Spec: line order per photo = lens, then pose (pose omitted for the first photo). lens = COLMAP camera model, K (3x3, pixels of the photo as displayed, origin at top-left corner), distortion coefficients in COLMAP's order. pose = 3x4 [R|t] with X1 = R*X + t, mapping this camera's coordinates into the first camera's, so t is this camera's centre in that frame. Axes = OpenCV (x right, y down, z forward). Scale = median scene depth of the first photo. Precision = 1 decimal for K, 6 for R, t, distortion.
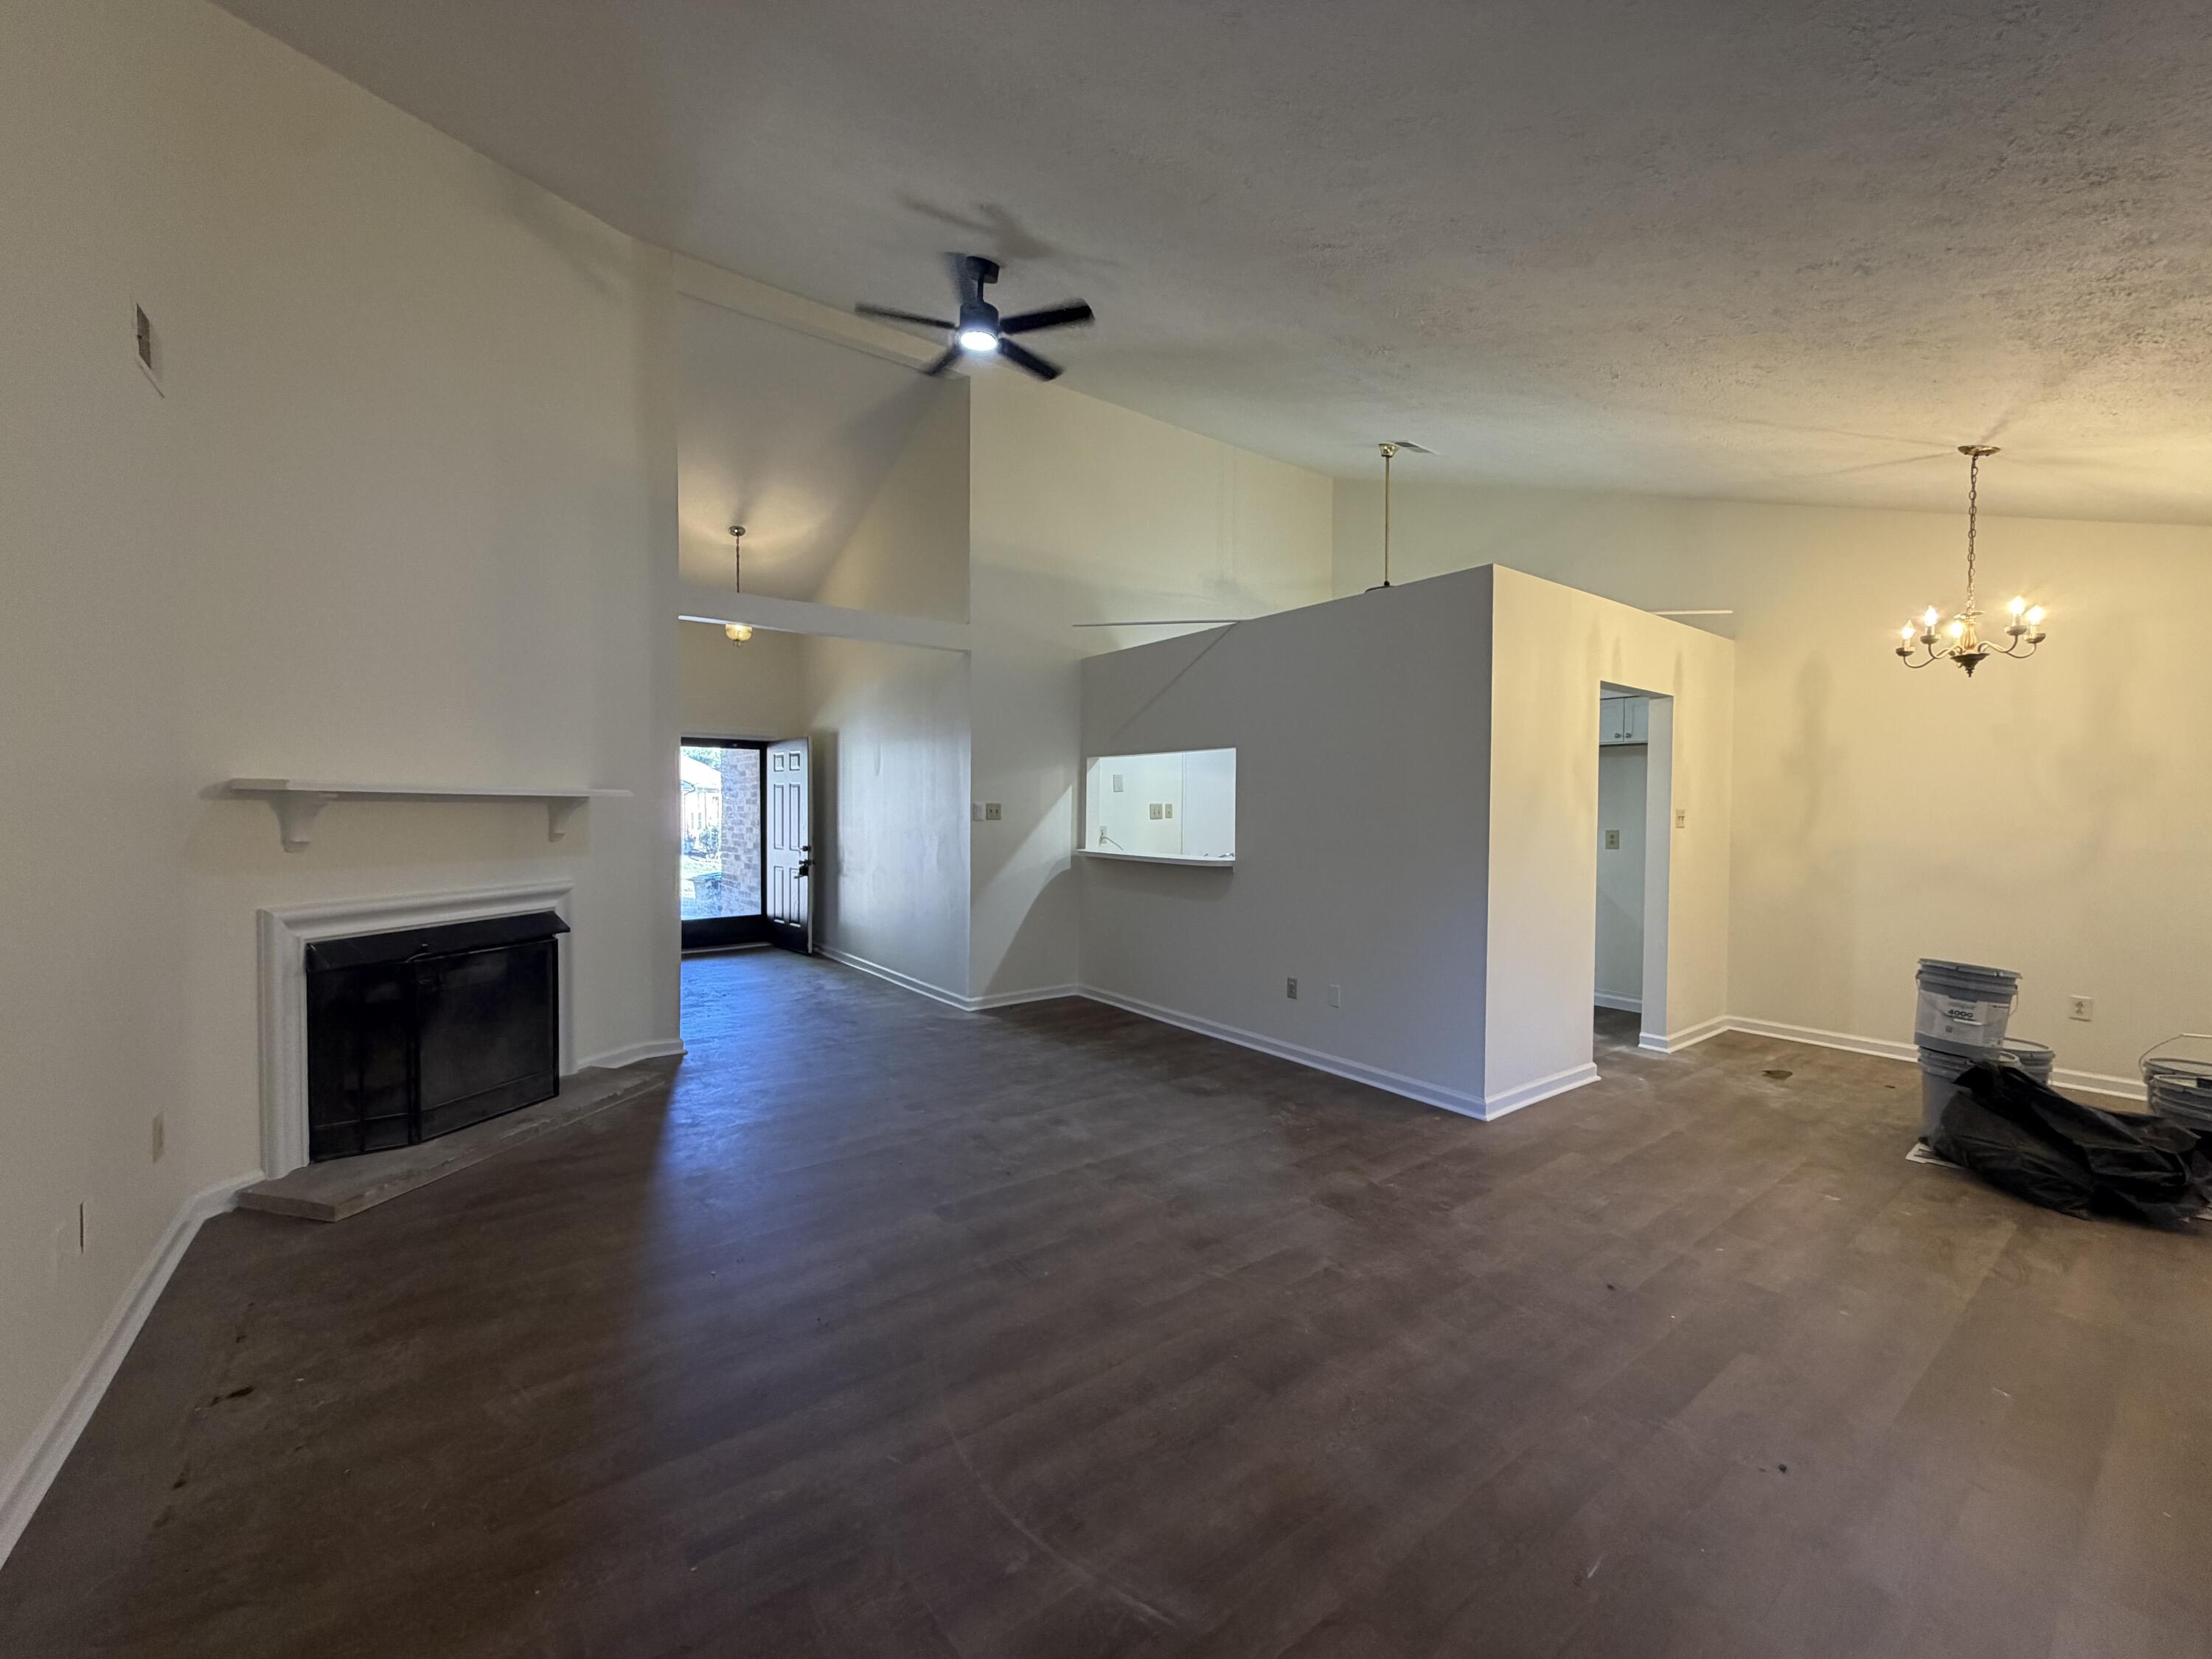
lens RADIAL K [[874.0, 0, 1103.1], [0, 874.0, 831.7], [0, 0, 1]] dist [-0.000107, 0.000563]
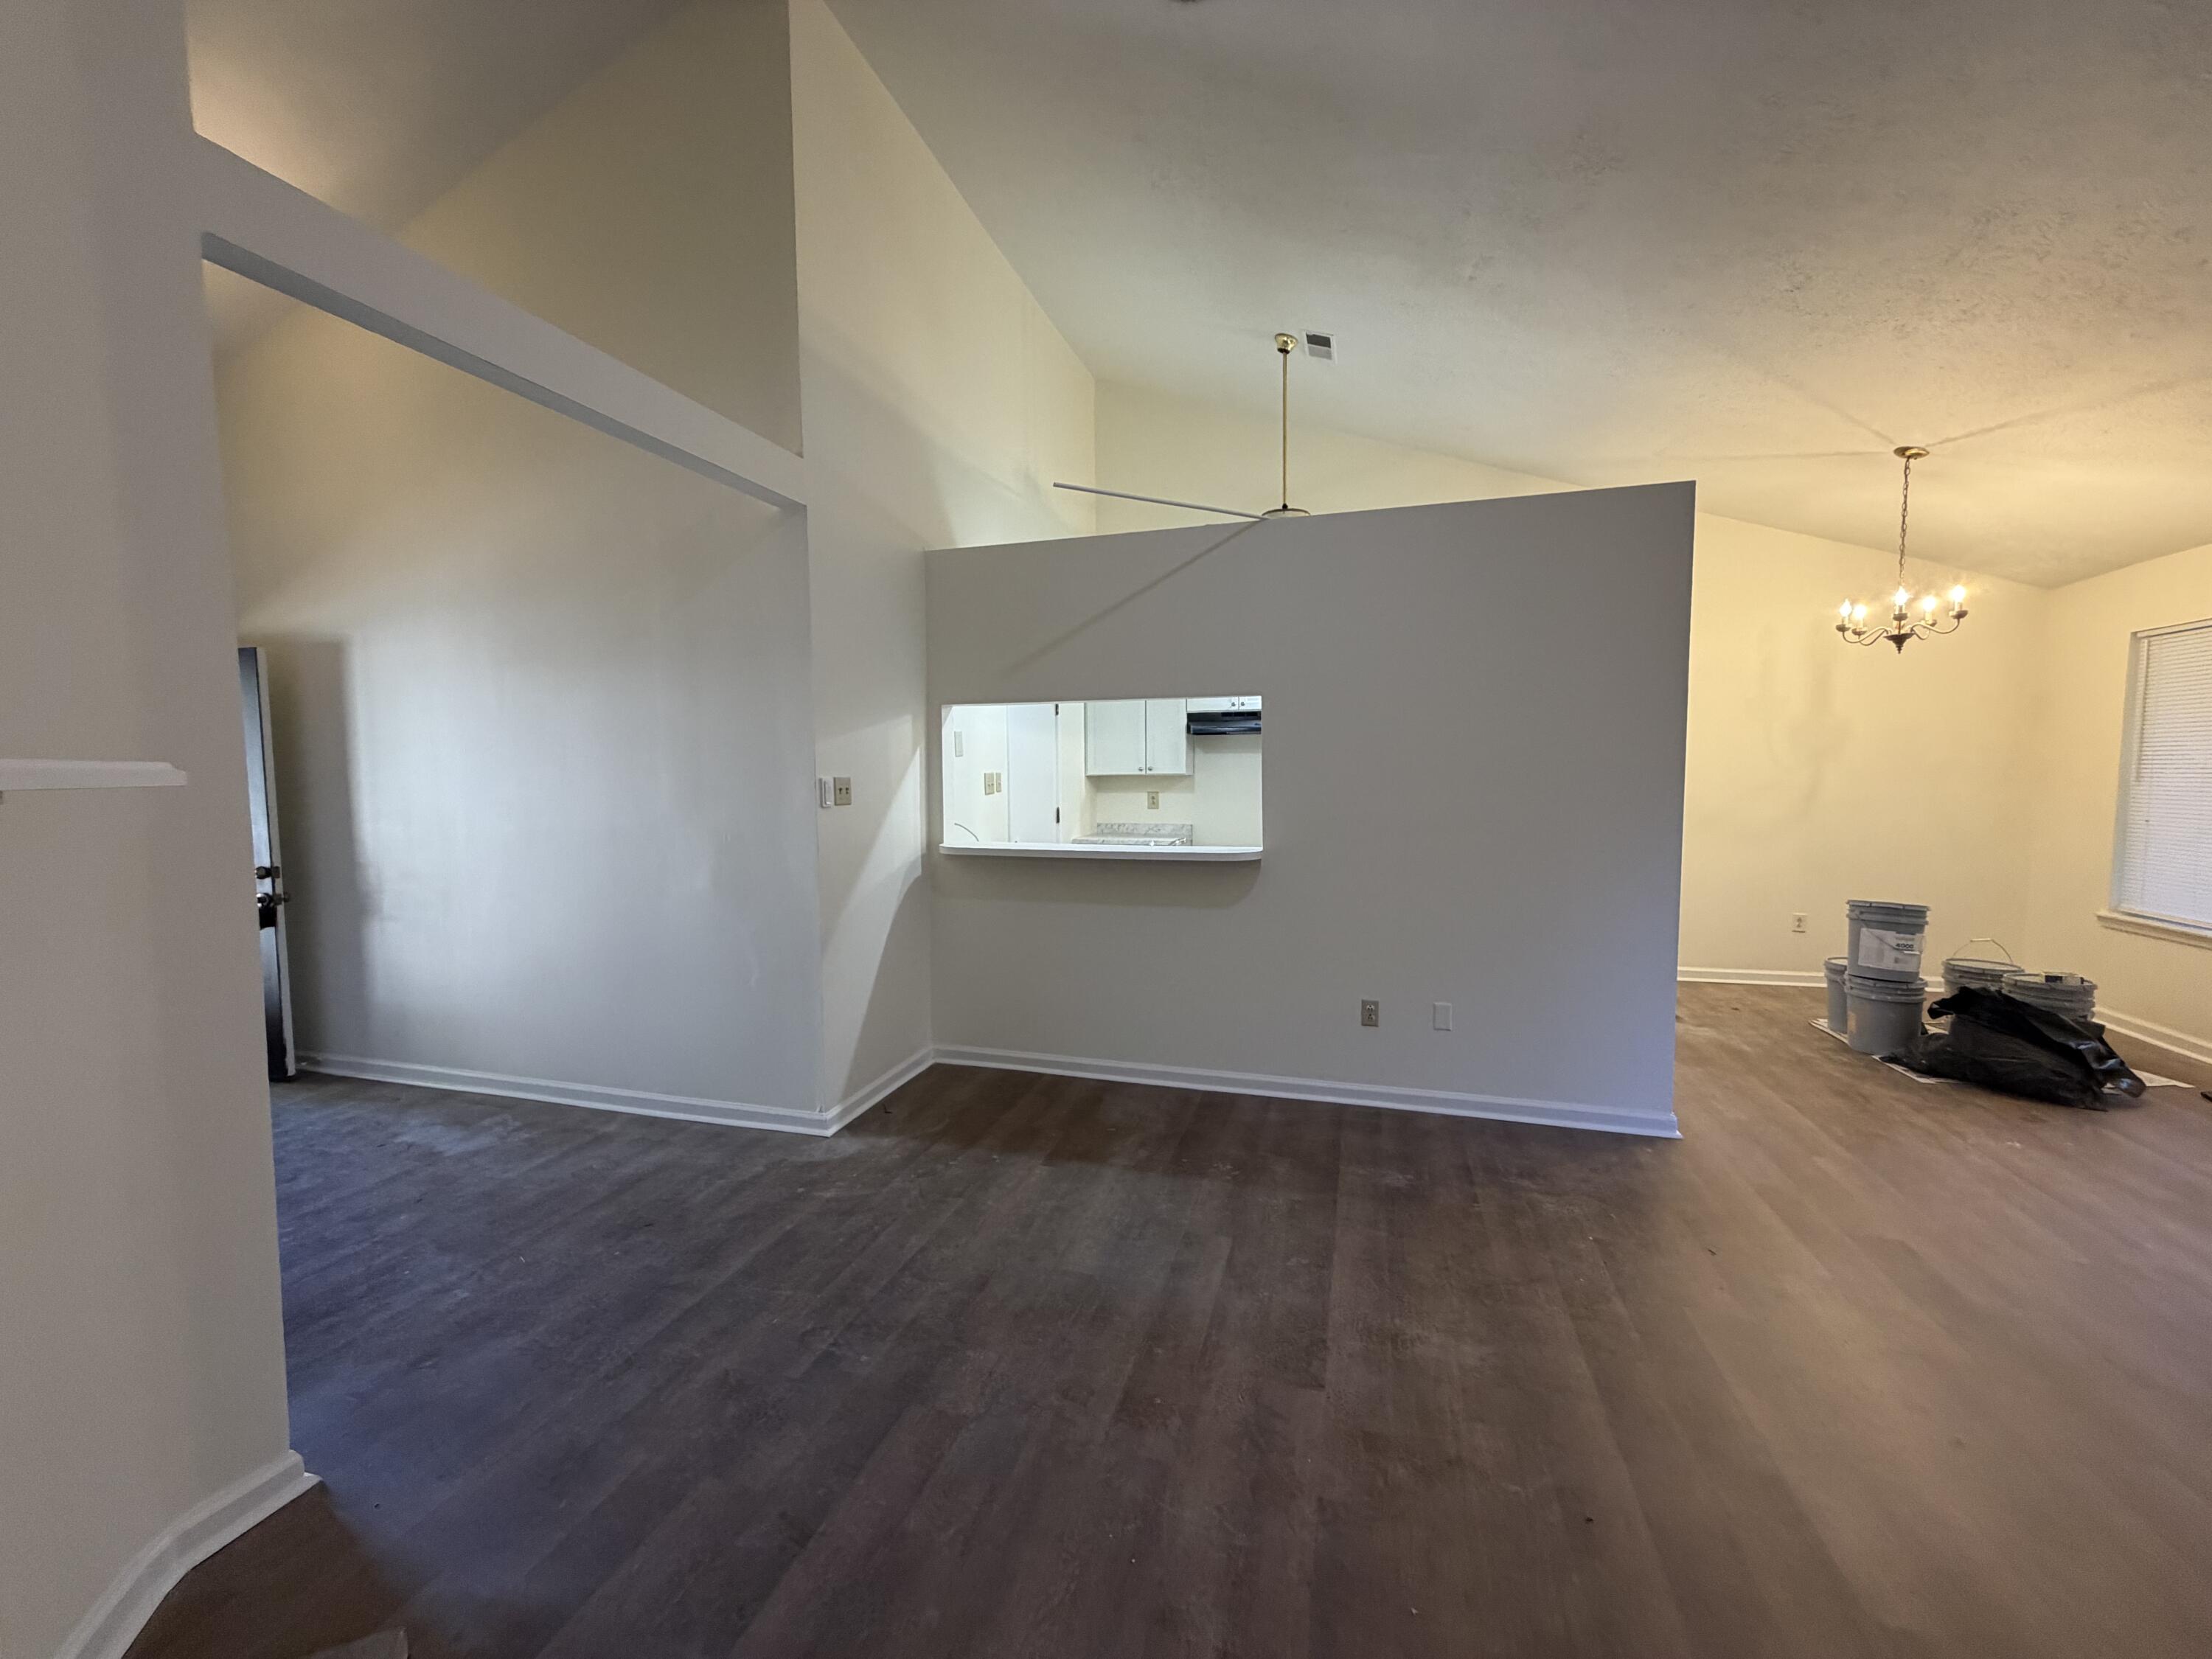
lens RADIAL K [[874.0, 0, 1103.1], [0, 874.0, 831.7], [0, 0, 1]] dist [-0.000107, 0.000563]
pose [[0.806807, -0.055326, 0.588220, -0.503958], [0.030022, 0.998159, 0.052706, -0.032905], [-0.590052, -0.024864, 0.806982, 0.637921]]
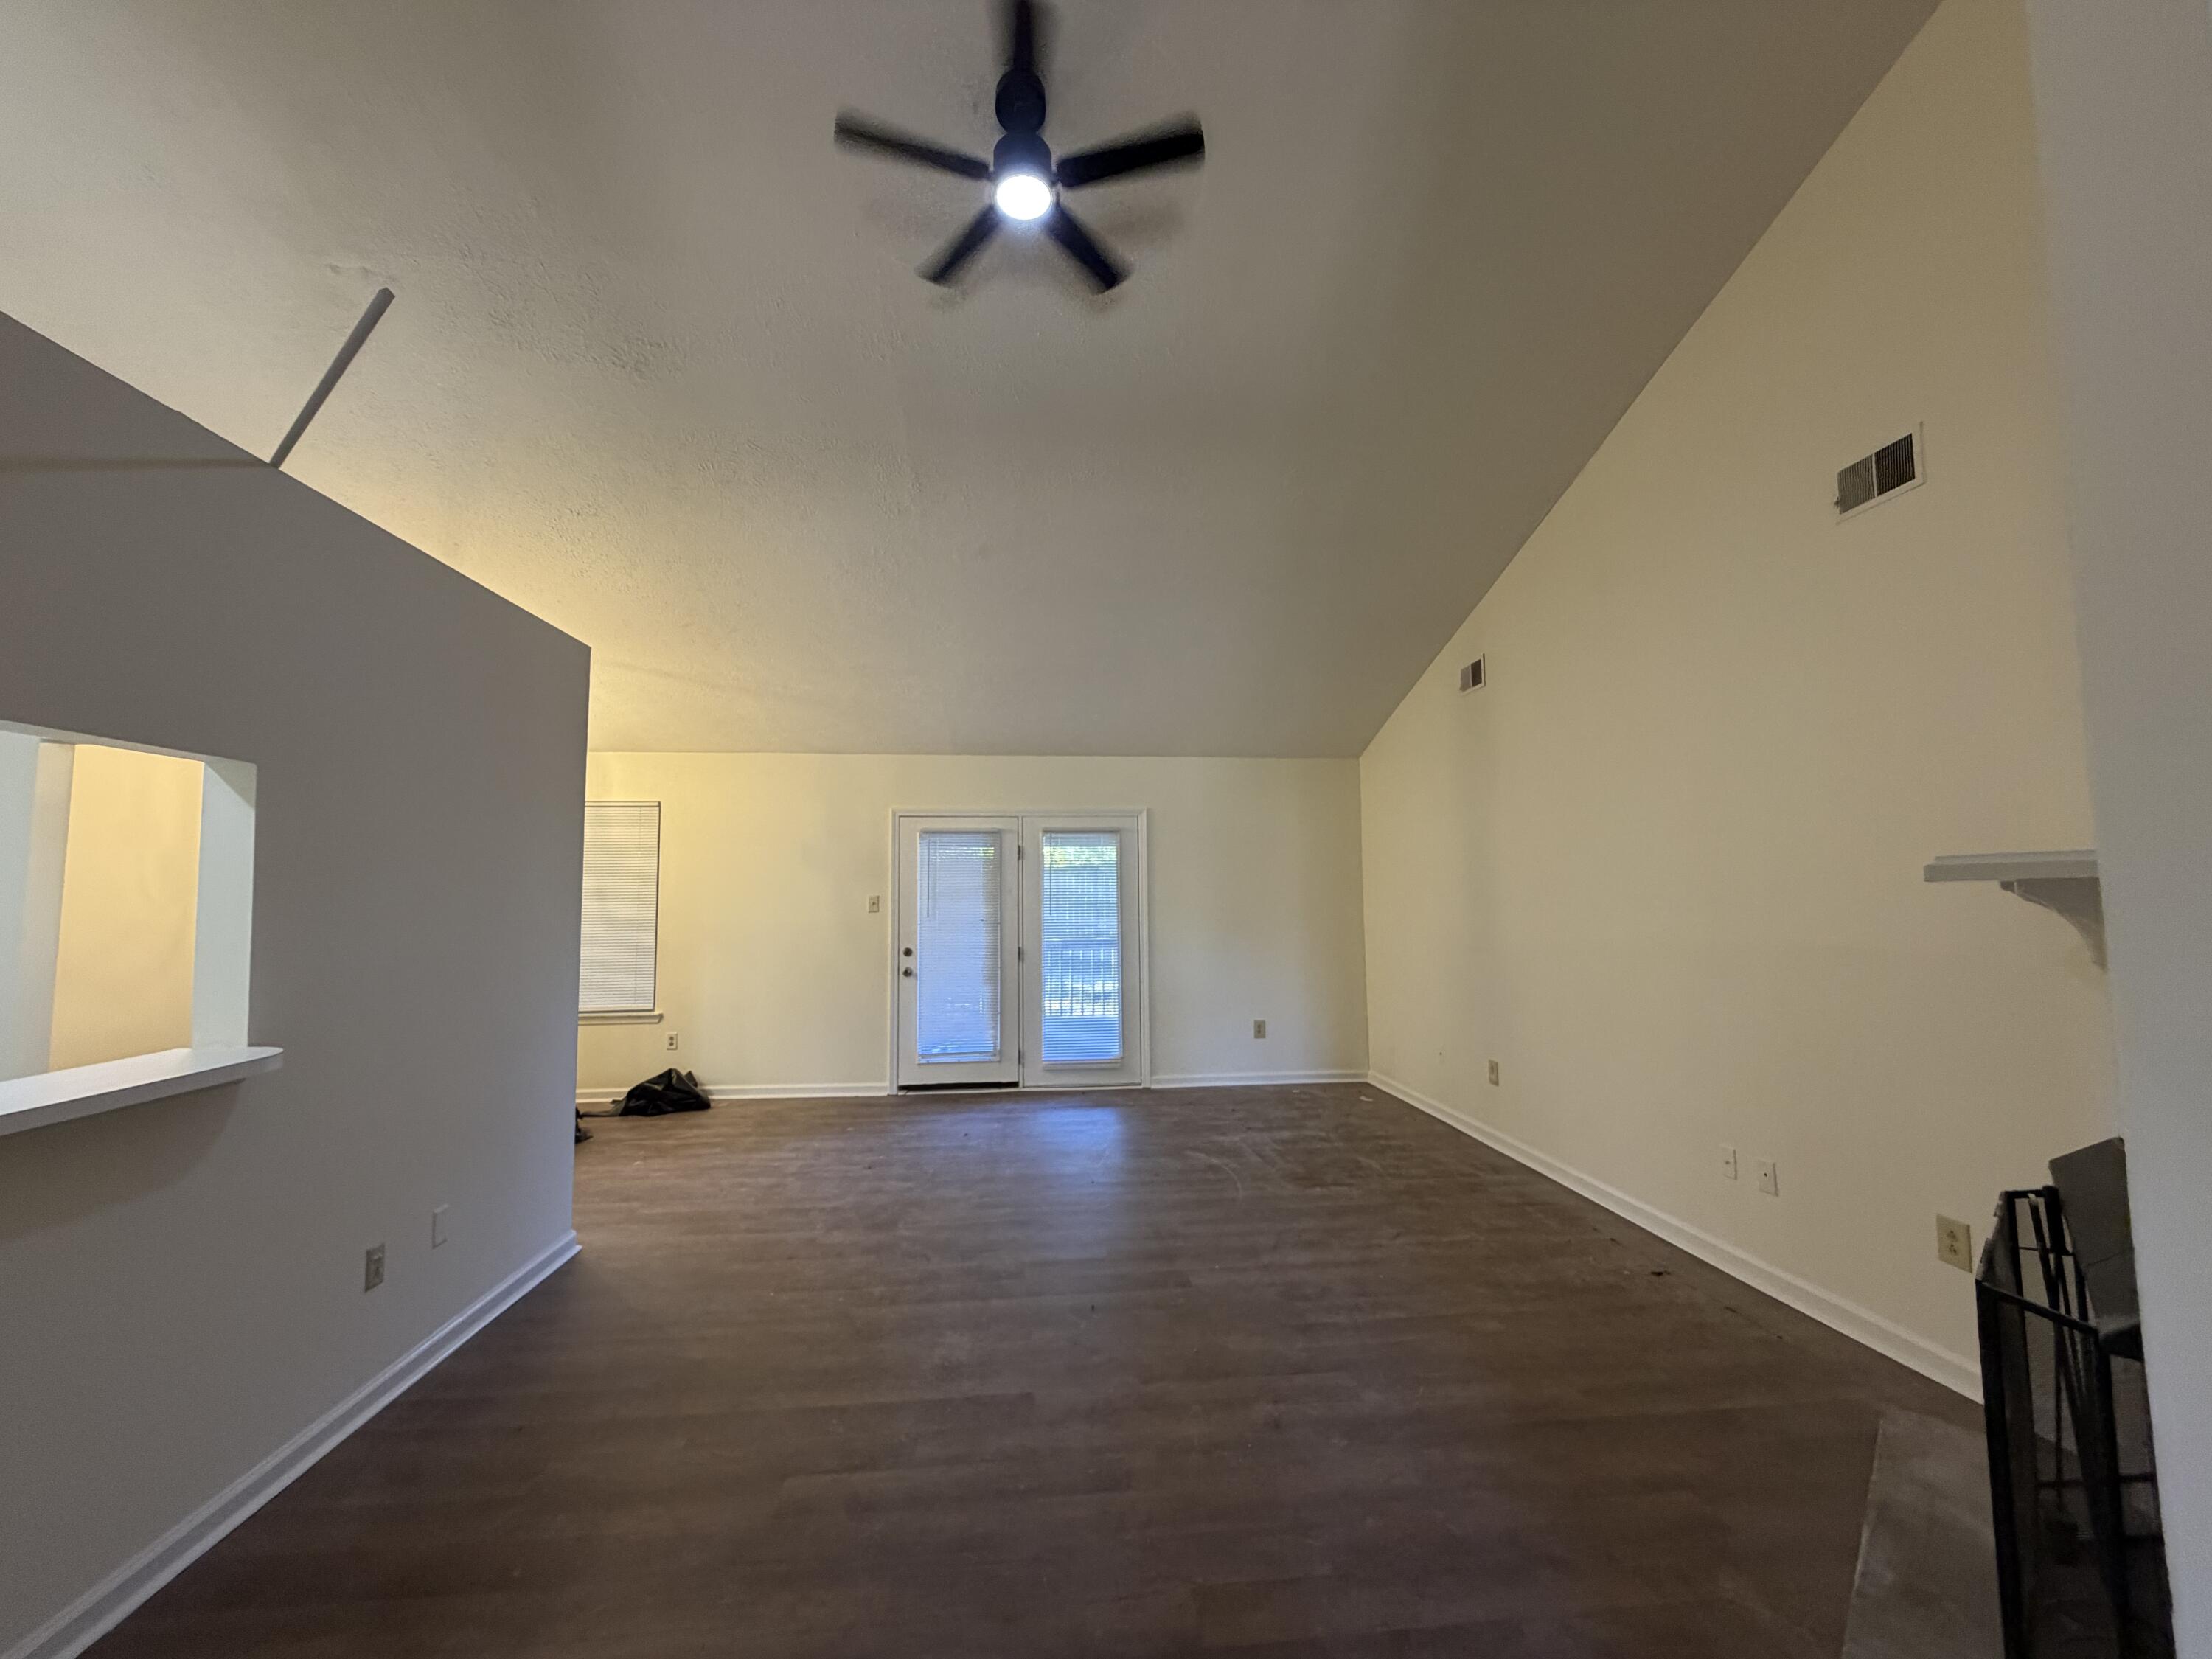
lens RADIAL K [[874.0, 0, 1103.1], [0, 874.0, 831.7], [0, 0, 1]] dist [-0.000107, 0.000563]
pose [[-0.853027, 0.037266, 0.520534, -0.504102], [0.017409, 0.998924, -0.042986, -0.052206], [-0.521576, -0.027606, -0.852758, 1.477474]]
